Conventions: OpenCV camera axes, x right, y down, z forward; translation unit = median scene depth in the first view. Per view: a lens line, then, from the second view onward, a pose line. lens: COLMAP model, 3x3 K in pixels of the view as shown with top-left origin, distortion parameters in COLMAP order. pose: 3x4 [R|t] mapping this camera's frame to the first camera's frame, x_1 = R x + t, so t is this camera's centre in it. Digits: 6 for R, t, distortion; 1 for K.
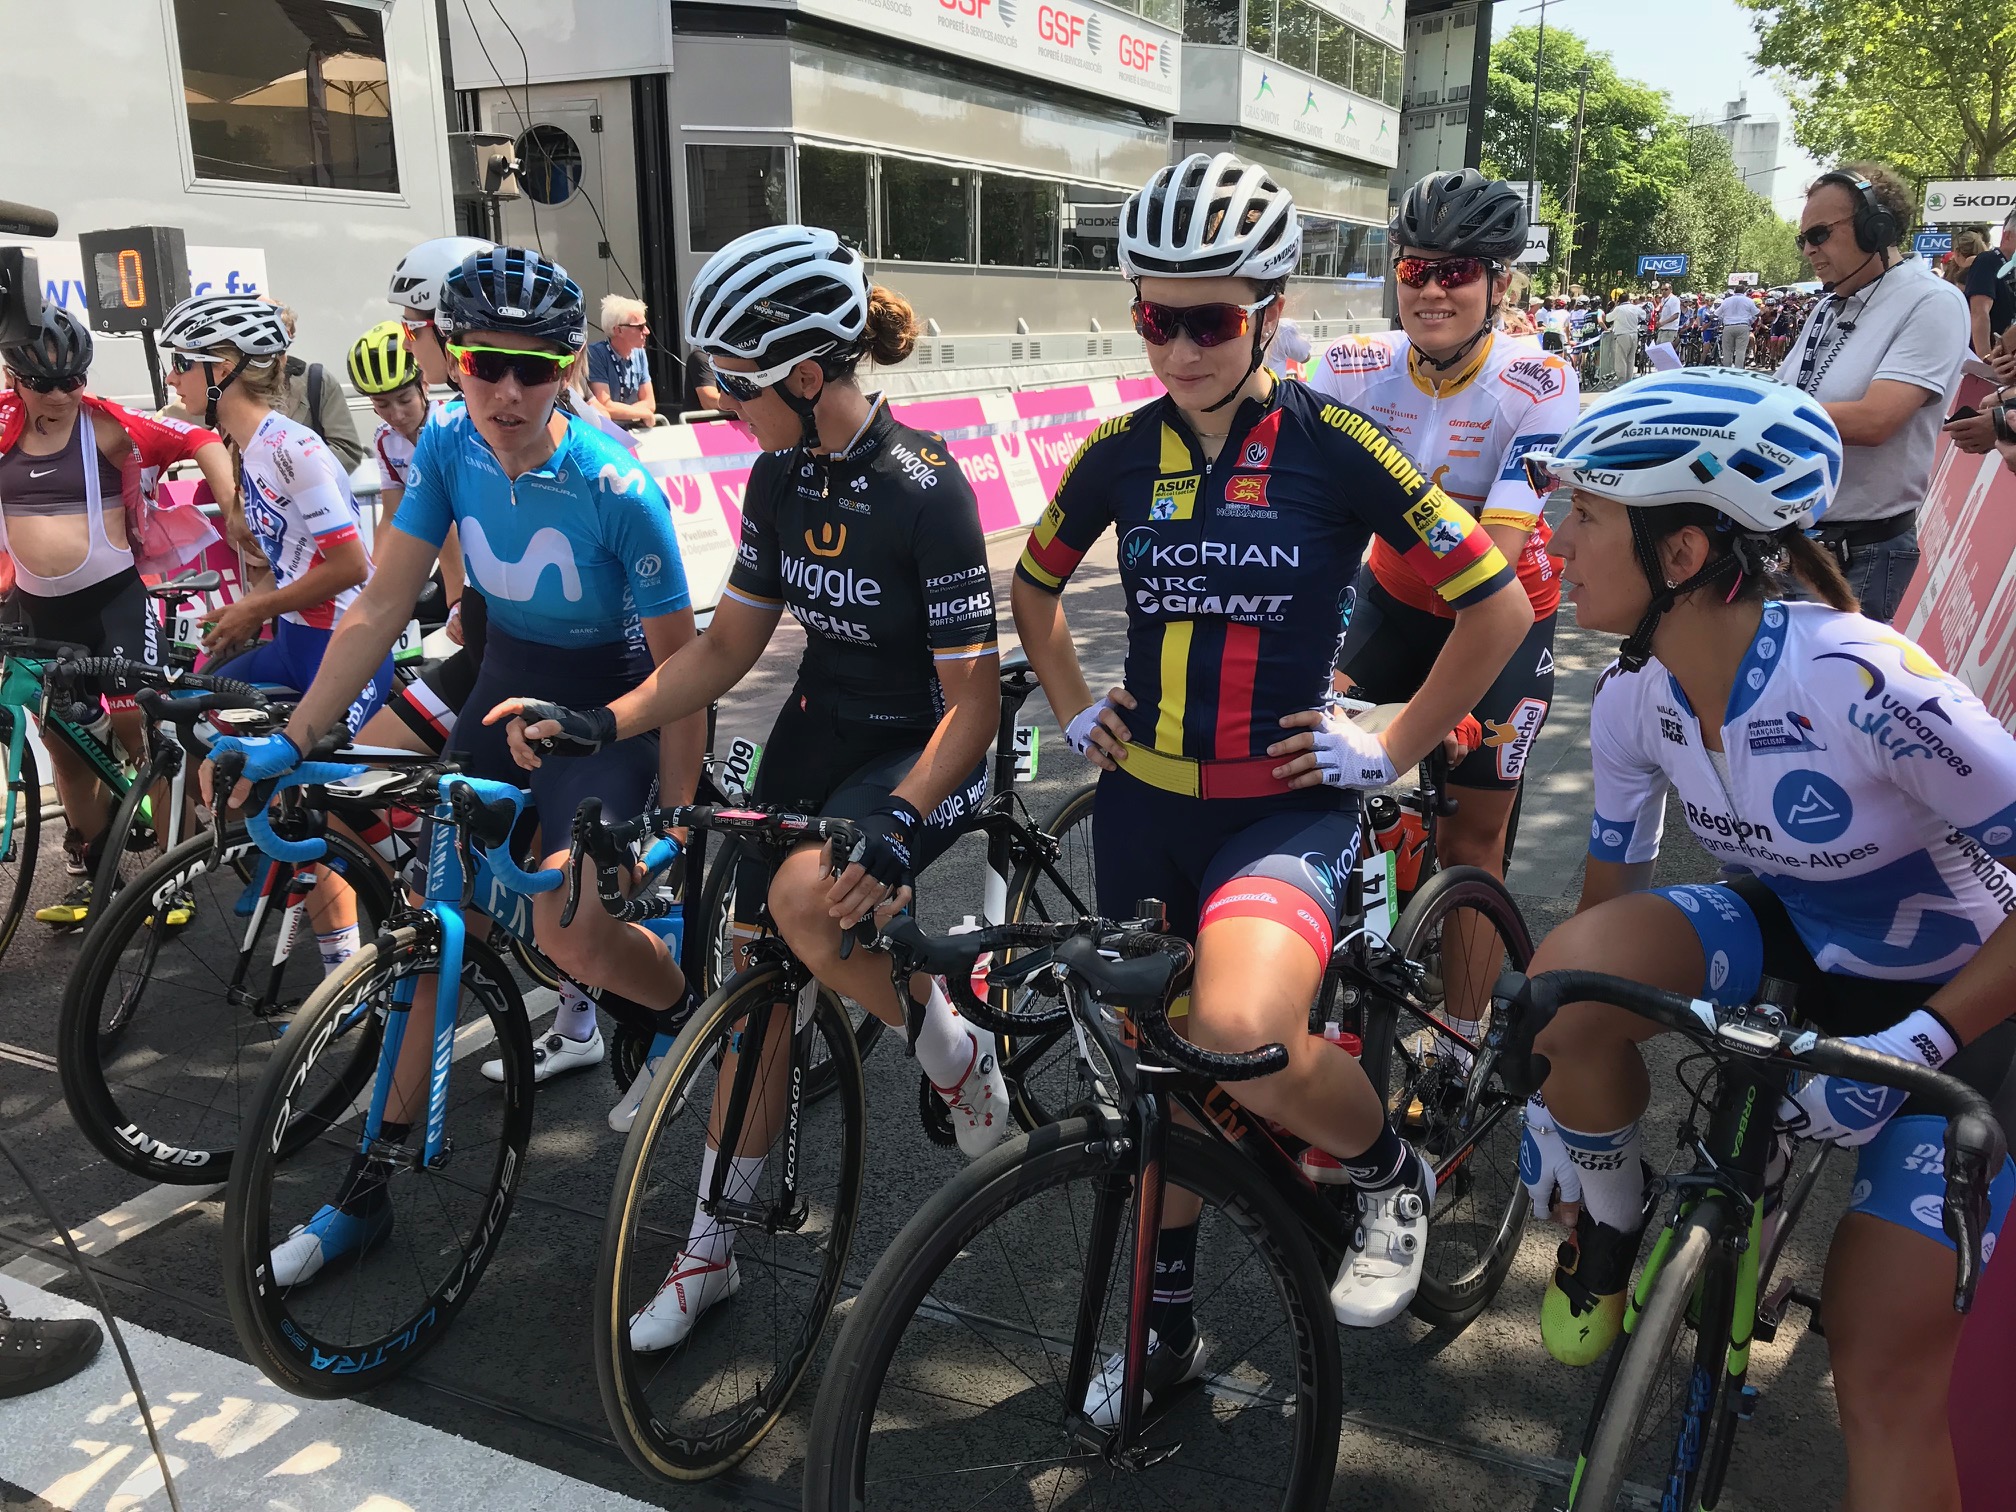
lens RADIAL K [[1740.4, 0, 1008.0], [0, 1740.4, 756.0], [0, 0, 1]] dist [-0.003878, 0.009831]
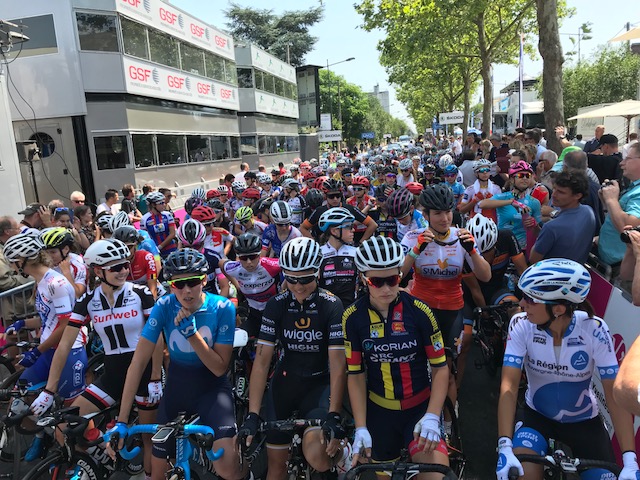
lens RADIAL K [[552.5, 0, 320.0], [0, 552.5, 240.0], [0, 0, 1]] dist [-0.003878, 0.009831]
pose [[0.954248, -0.121127, 0.273385, -0.092000], [0.142942, 0.987833, -0.061264, -0.056745], [-0.262638, 0.097539, 0.959952, -0.014127]]
